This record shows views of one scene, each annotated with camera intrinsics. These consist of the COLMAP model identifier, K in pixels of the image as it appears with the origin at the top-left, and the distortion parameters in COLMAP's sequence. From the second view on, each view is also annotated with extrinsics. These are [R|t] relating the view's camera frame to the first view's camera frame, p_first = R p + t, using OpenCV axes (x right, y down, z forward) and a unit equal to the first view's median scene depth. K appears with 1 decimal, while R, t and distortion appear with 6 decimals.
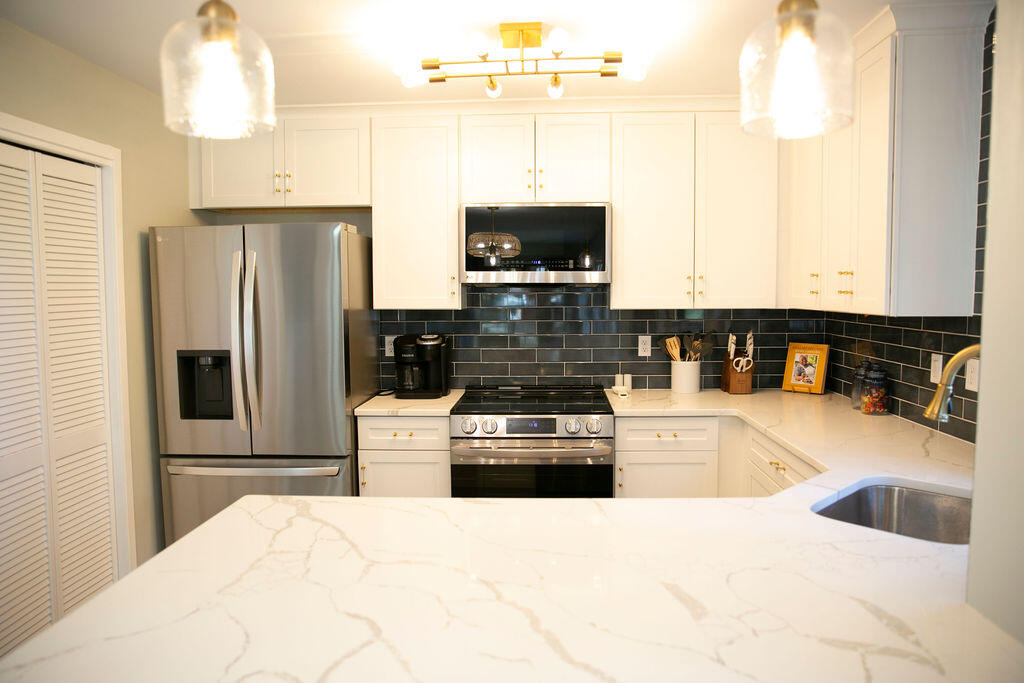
lens RADIAL K [[701.9, 0, 507.4], [0, 701.9, 339.0], [0, 0, 1]] dist [-0.098099, 0.045589]
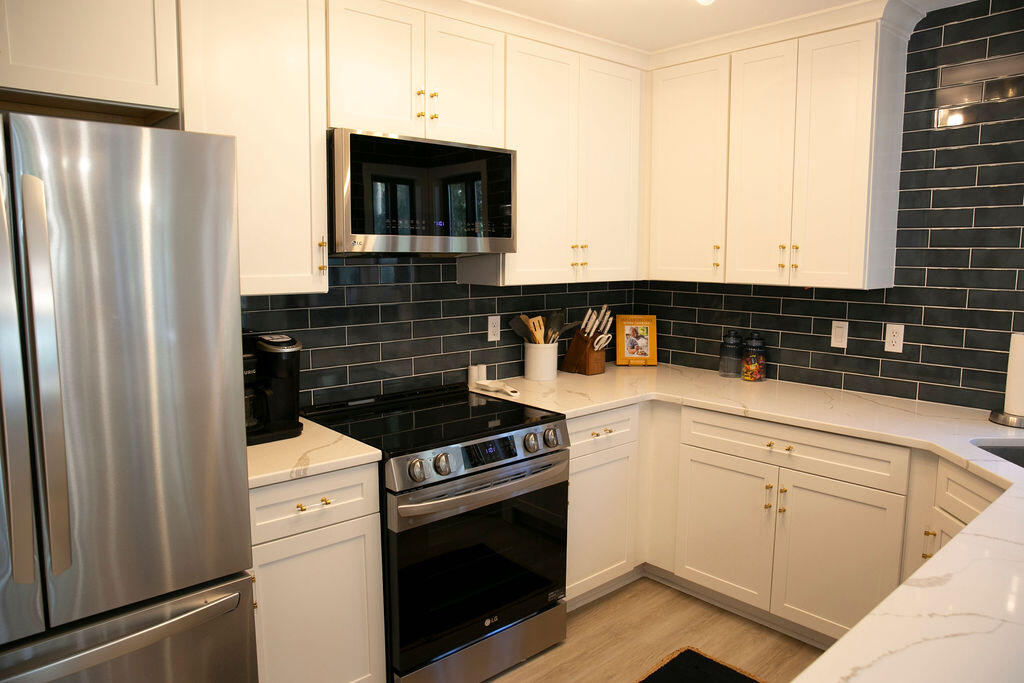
lens RADIAL K [[701.9, 0, 506.0], [0, 701.9, 339.6], [0, 0, 1]] dist [-0.098099, 0.045589]
pose [[0.713628, -0.079389, 0.696012, -0.404361], [0.043172, 0.996653, 0.069416, -0.036920], [-0.699194, -0.019489, 0.714667, 0.430949]]
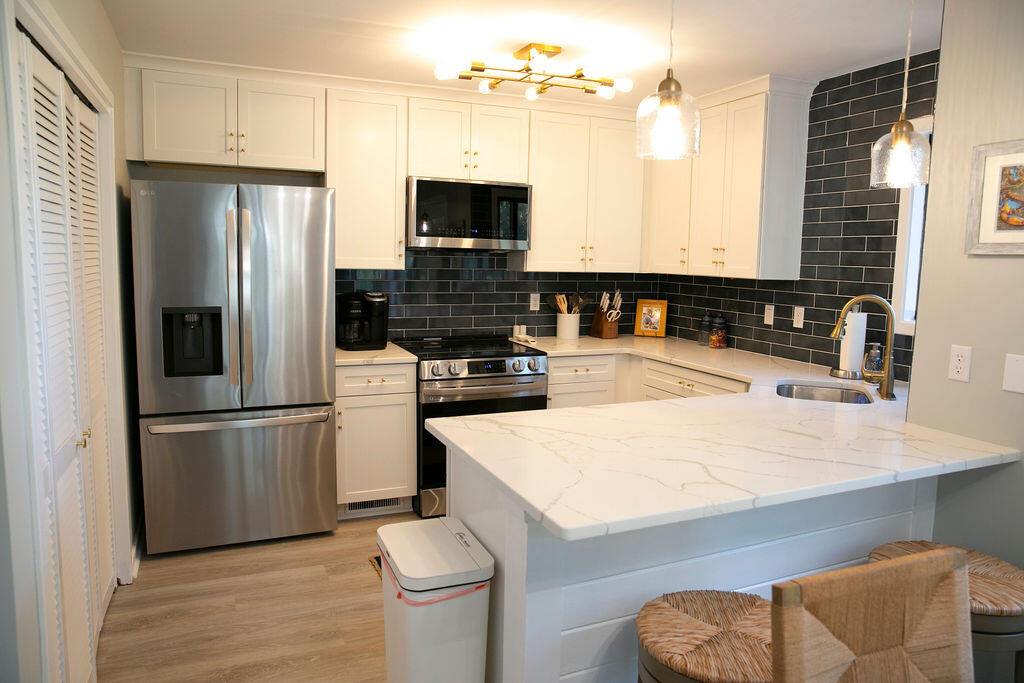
lens RADIAL K [[701.9, 0, 512.9], [0, 701.9, 339.9], [0, 0, 1]] dist [-0.098099, 0.045589]
pose [[0.895084, -0.027511, 0.445049, -0.420684], [0.004204, 0.998571, 0.053273, 0.011377], [-0.445879, -0.045813, 0.893920, -0.092319]]
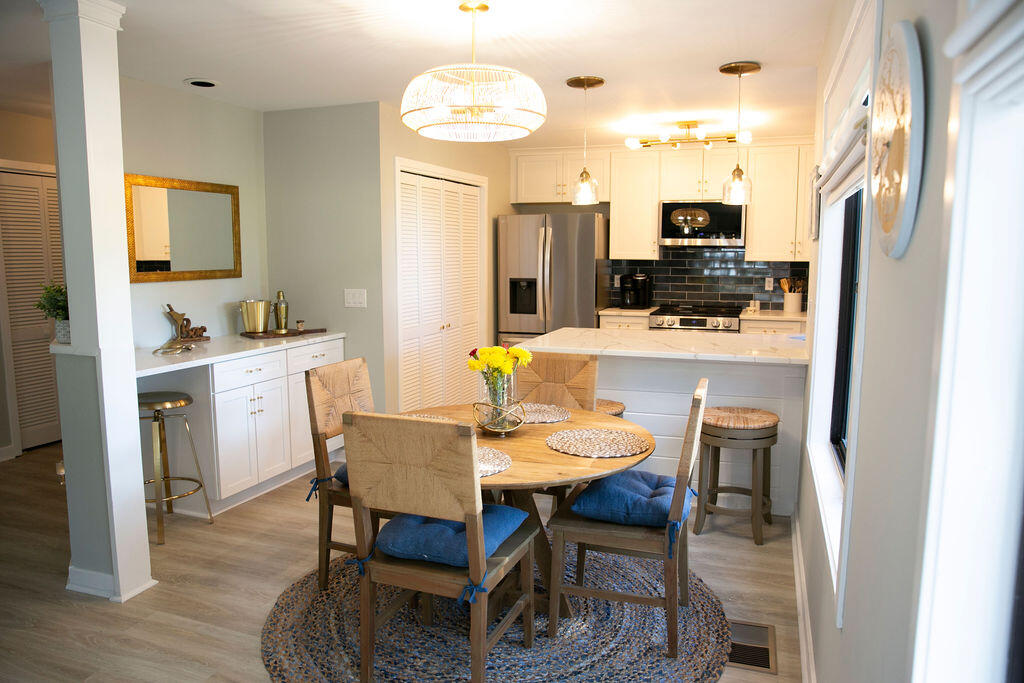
lens RADIAL K [[701.9, 0, 511.7], [0, 701.9, 342.1], [0, 0, 1]] dist [-0.098099, 0.045589]
pose [[0.955282, 0.042474, -0.292630, 0.107310], [-0.025808, 0.997830, 0.060579, 0.069468], [0.294568, -0.050318, 0.954305, -0.827597]]
